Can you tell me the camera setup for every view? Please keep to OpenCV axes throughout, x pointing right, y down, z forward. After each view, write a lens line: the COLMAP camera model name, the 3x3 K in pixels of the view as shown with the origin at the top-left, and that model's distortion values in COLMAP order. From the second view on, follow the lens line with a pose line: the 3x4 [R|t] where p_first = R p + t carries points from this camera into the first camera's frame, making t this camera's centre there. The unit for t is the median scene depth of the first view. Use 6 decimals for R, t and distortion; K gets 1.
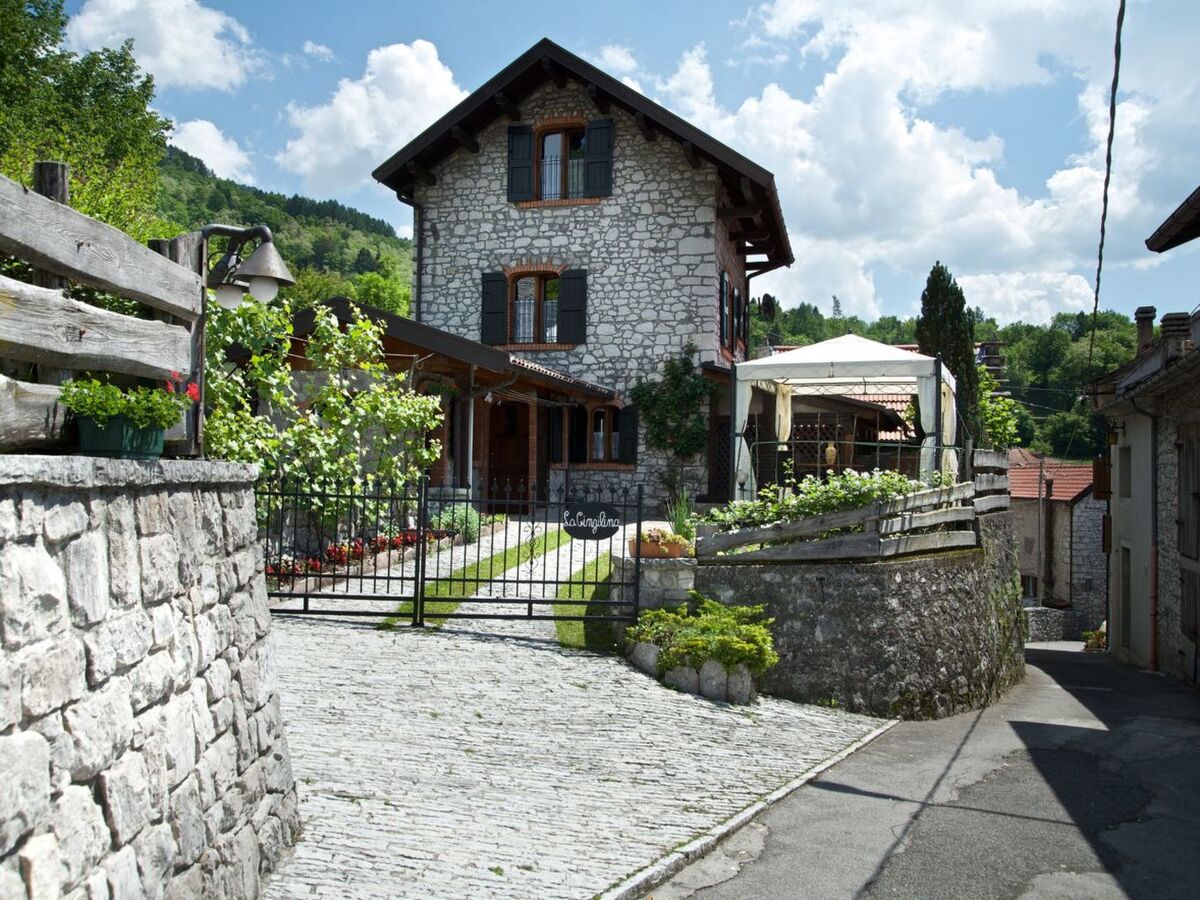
lens RADIAL K [[1033.5, 0, 600.0], [0, 1033.5, 450.0], [0, 0, 1]] dist [-0.079797, 0.003285]
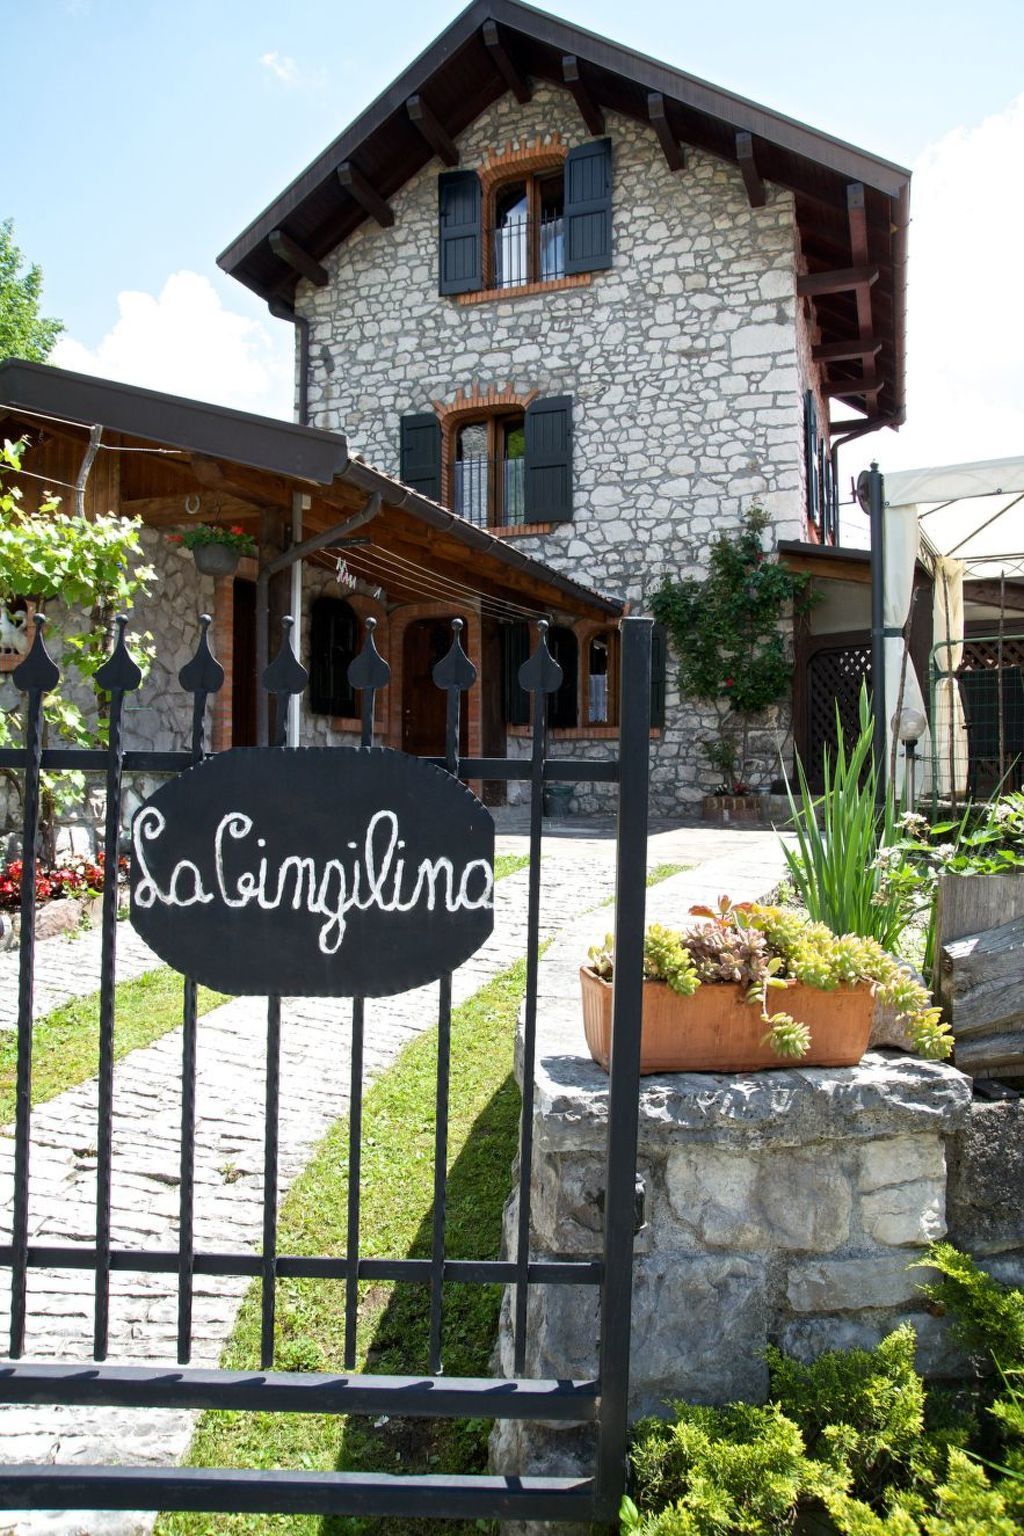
lens RADIAL K [[1058.8, 0, 512.0], [0, 1058.8, 768.0], [0, 0, 1]] dist [-0.145676, 0.129276]
pose [[0.993191, -0.013485, -0.115713, 0.018786], [0.016415, 0.999567, 0.024405, 0.020248], [0.115334, -0.026139, 0.992983, 0.407862]]
